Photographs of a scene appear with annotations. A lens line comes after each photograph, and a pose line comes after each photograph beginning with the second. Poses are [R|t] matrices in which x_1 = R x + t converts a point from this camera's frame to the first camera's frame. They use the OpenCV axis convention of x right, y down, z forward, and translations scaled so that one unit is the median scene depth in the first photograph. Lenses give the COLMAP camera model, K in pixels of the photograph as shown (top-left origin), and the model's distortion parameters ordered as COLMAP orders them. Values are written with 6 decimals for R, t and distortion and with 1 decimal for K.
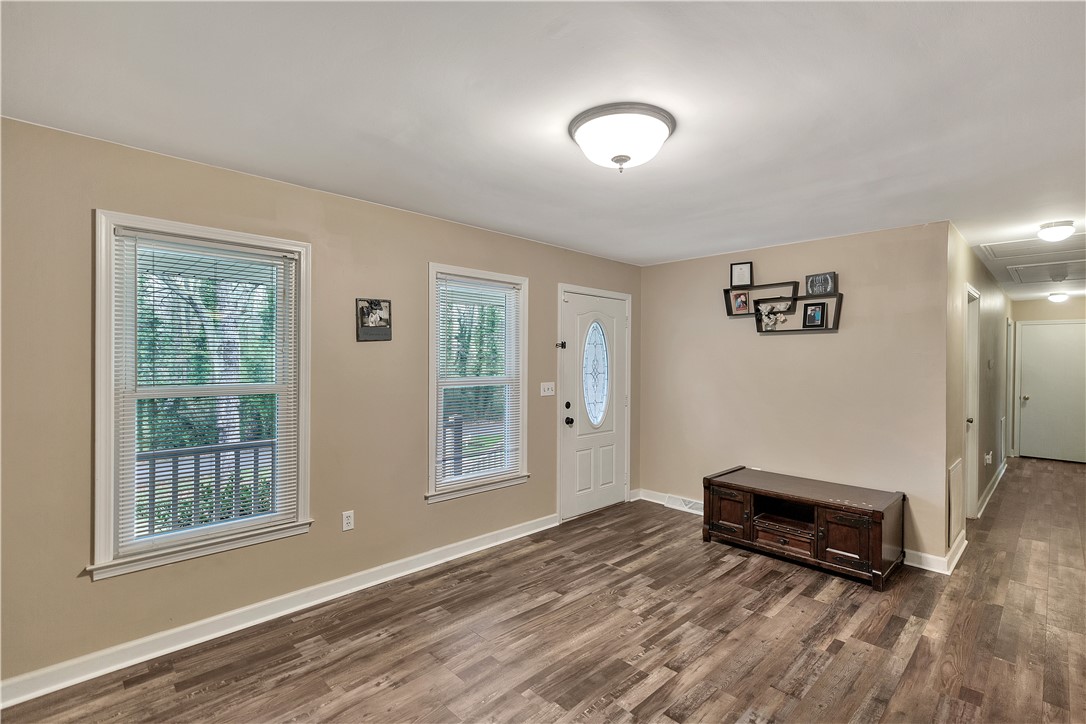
lens RADIAL K [[507.5, 0, 548.4], [0, 507.5, 360.5], [0, 0, 1]] dist [0.005295, 0.000149]
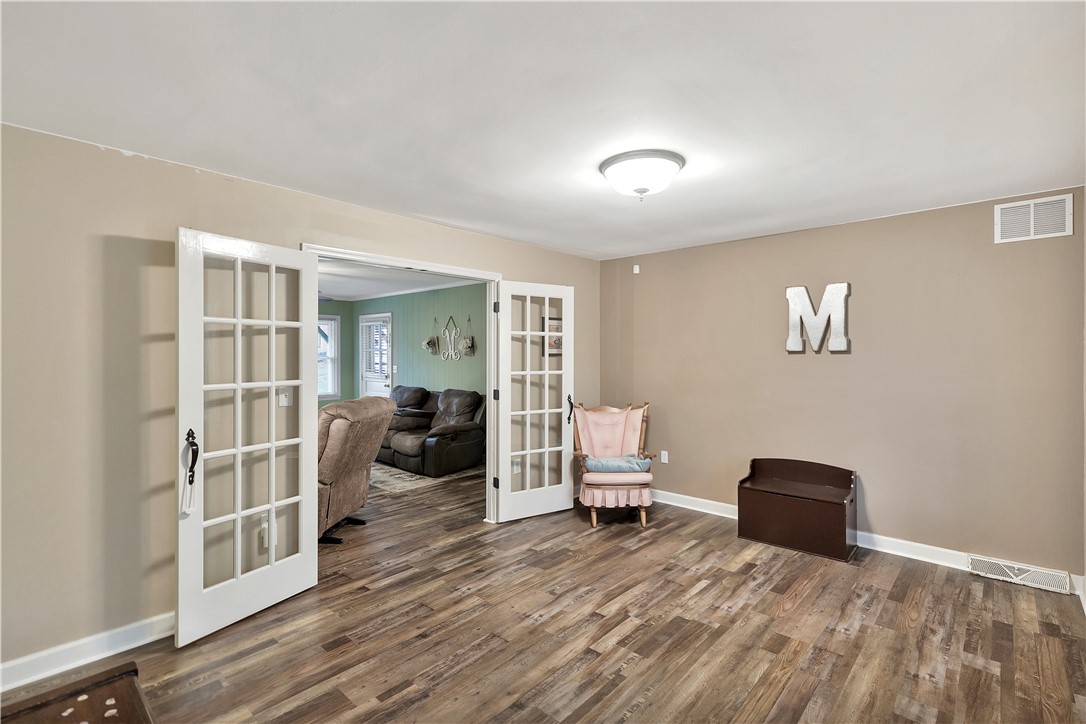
lens RADIAL K [[501.2, 0, 551.3], [0, 501.2, 354.2], [0, 0, 1]] dist [0.001386, -0.000144]
pose [[-0.998169, -0.005951, -0.060196, 0.325961], [-0.006289, 0.999966, 0.005417, 0.003143], [0.060162, 0.005786, -0.998172, 1.658916]]
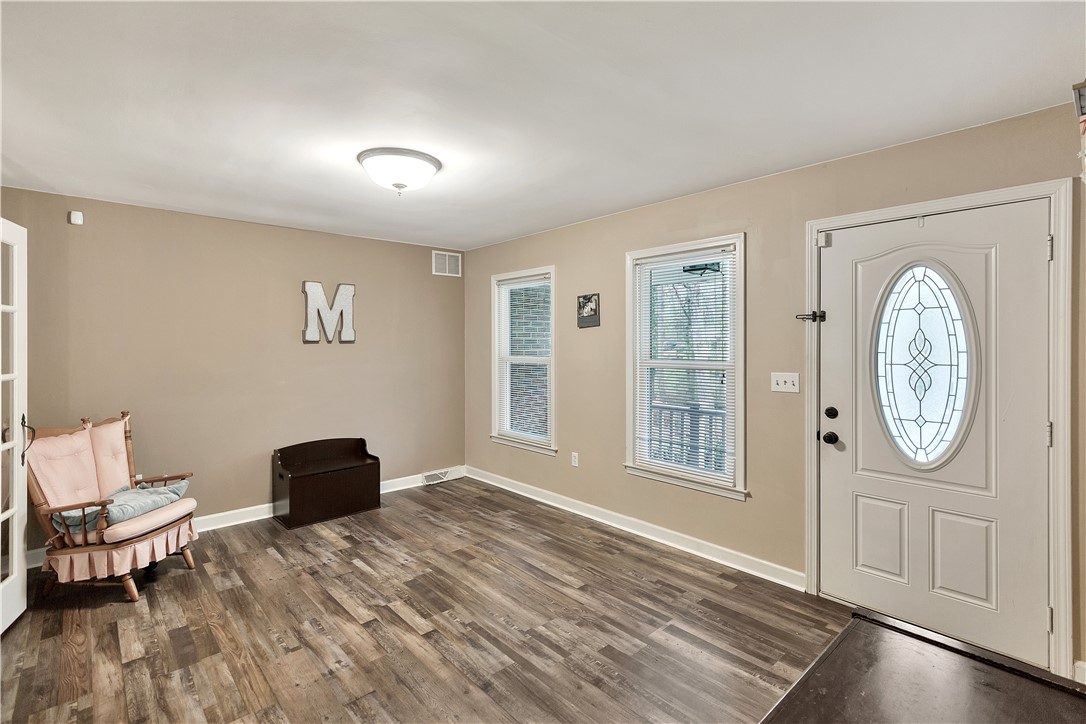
lens RADIAL K [[503.9, 0, 538.7], [0, 503.9, 344.8], [0, 0, 1]] dist [0.002918, 0.000395]
pose [[-0.050253, -0.003764, -0.998729, 1.056117], [-0.002270, 0.999991, -0.003654, 0.013000], [0.998734, 0.002084, -0.050261, 1.060330]]
